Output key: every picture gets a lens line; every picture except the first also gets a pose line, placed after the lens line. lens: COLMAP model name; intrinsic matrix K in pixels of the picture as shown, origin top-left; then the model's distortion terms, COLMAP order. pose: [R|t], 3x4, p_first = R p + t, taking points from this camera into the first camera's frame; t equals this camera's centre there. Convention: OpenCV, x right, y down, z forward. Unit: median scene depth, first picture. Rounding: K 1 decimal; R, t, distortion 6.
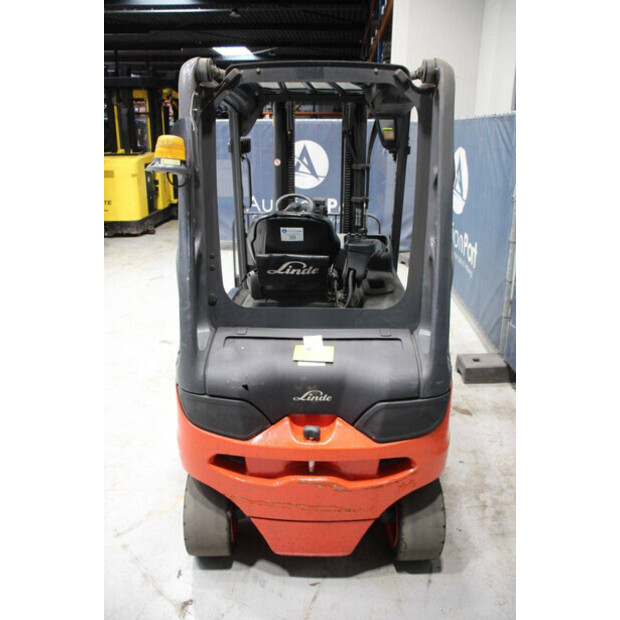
lens RADIAL K [[511.2, 0, 310.7], [0, 511.2, 310.0], [0, 0, 1]] dist [-0.167533, 0.134962]
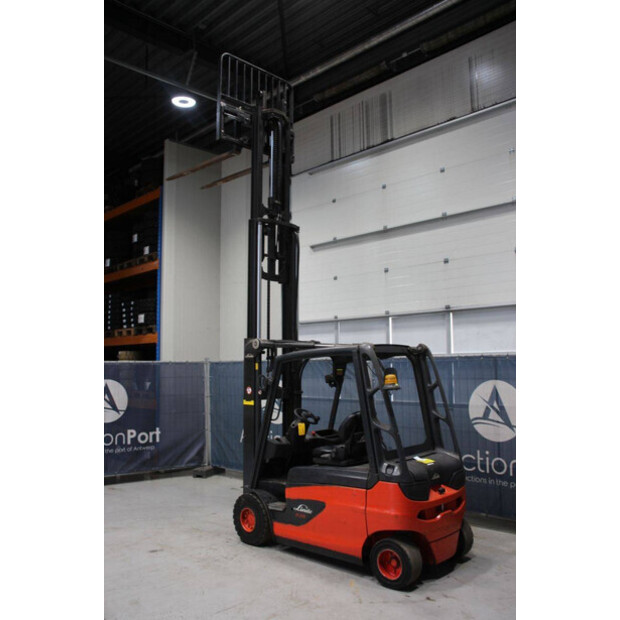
lens RADIAL K [[562.1, 0, 310.0], [0, 562.1, 318.9], [0, 0, 1]] dist [-0.114019, 0.098482]
pose [[0.674222, 0.049934, 0.736838, -2.273646], [0.262045, 0.916621, -0.301893, 0.119204], [-0.690476, 0.396628, 0.604921, -0.446546]]
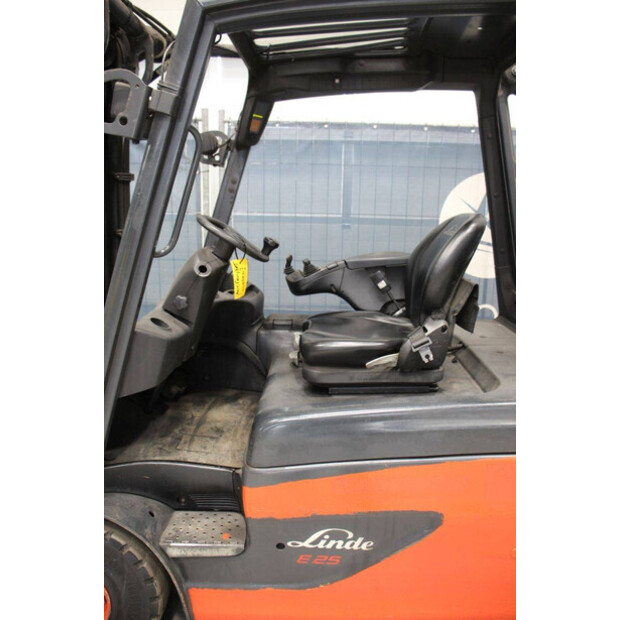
lens RADIAL K [[511.2, 0, 313.8], [0, 511.2, 306.4], [0, 0, 1]] dist [-0.167533, 0.134962]
pose [[0.000898, -0.200018, 0.979792, -0.912983], [0.319020, 0.928653, 0.189286, -0.327505], [-0.947747, 0.312403, 0.064643, 1.444008]]
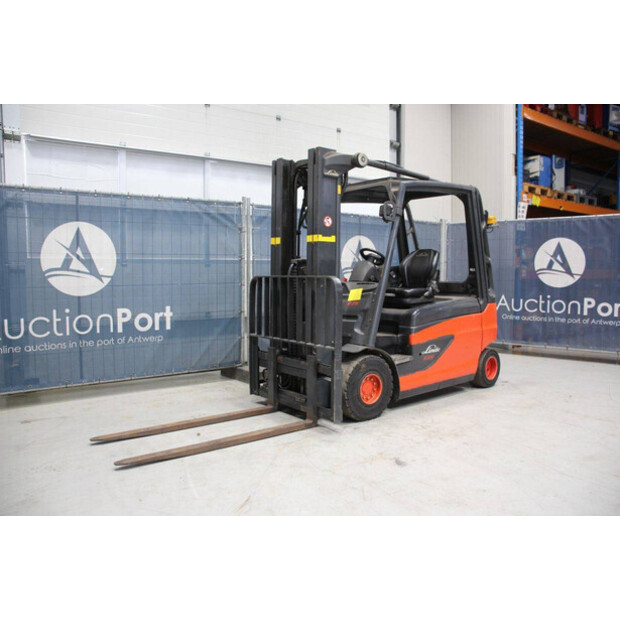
lens RADIAL K [[511.2, 0, 310.0], [0, 511.2, 313.8], [0, 0, 1]] dist [-0.167533, 0.134962]
pose [[-0.632154, -0.064673, 0.772139, -1.699289], [0.261876, 0.920039, 0.291460, -0.835459], [-0.729248, 0.386453, -0.564670, 3.235136]]
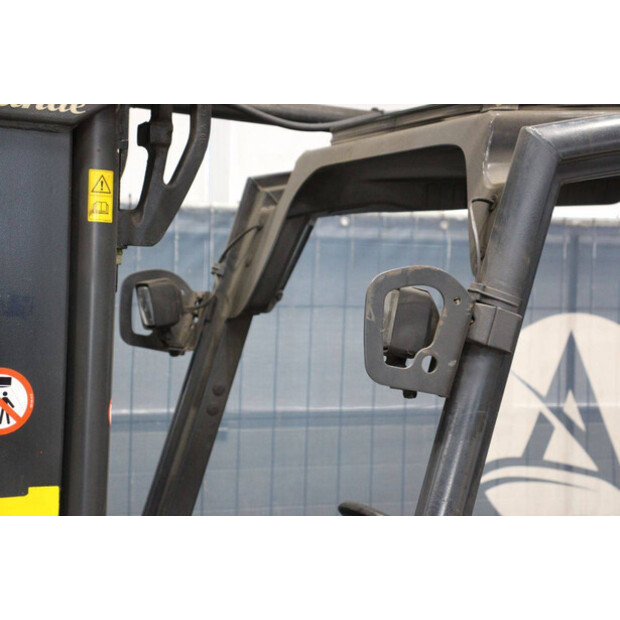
lens RADIAL K [[1469.0, 0, 312.4], [0, 1469.0, 310.3], [0, 0, 1]] dist [0.438500, 0.000000]
pose [[-0.424475, -0.025998, 0.905066, -1.105165], [0.289732, 0.943130, 0.162975, -0.717392], [-0.857832, 0.331406, -0.392803, 2.071187]]
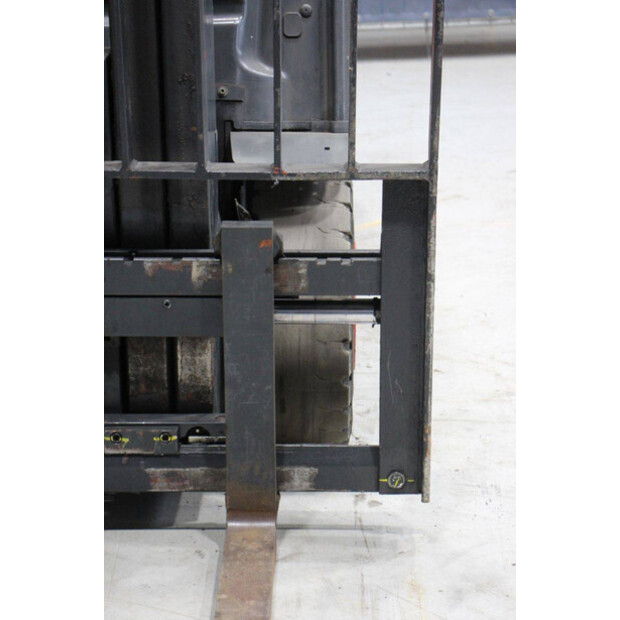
lens RADIAL K [[1469.0, 0, 309.4], [0, 1469.0, 308.5], [0, 0, 1]] dist [0.438500, 0.000000]
pose [[-0.999948, -0.000768, -0.010167, -0.209925], [-0.007036, 0.773670, 0.633549, -0.790856], [0.007379, 0.633588, -0.773635, 3.114529]]
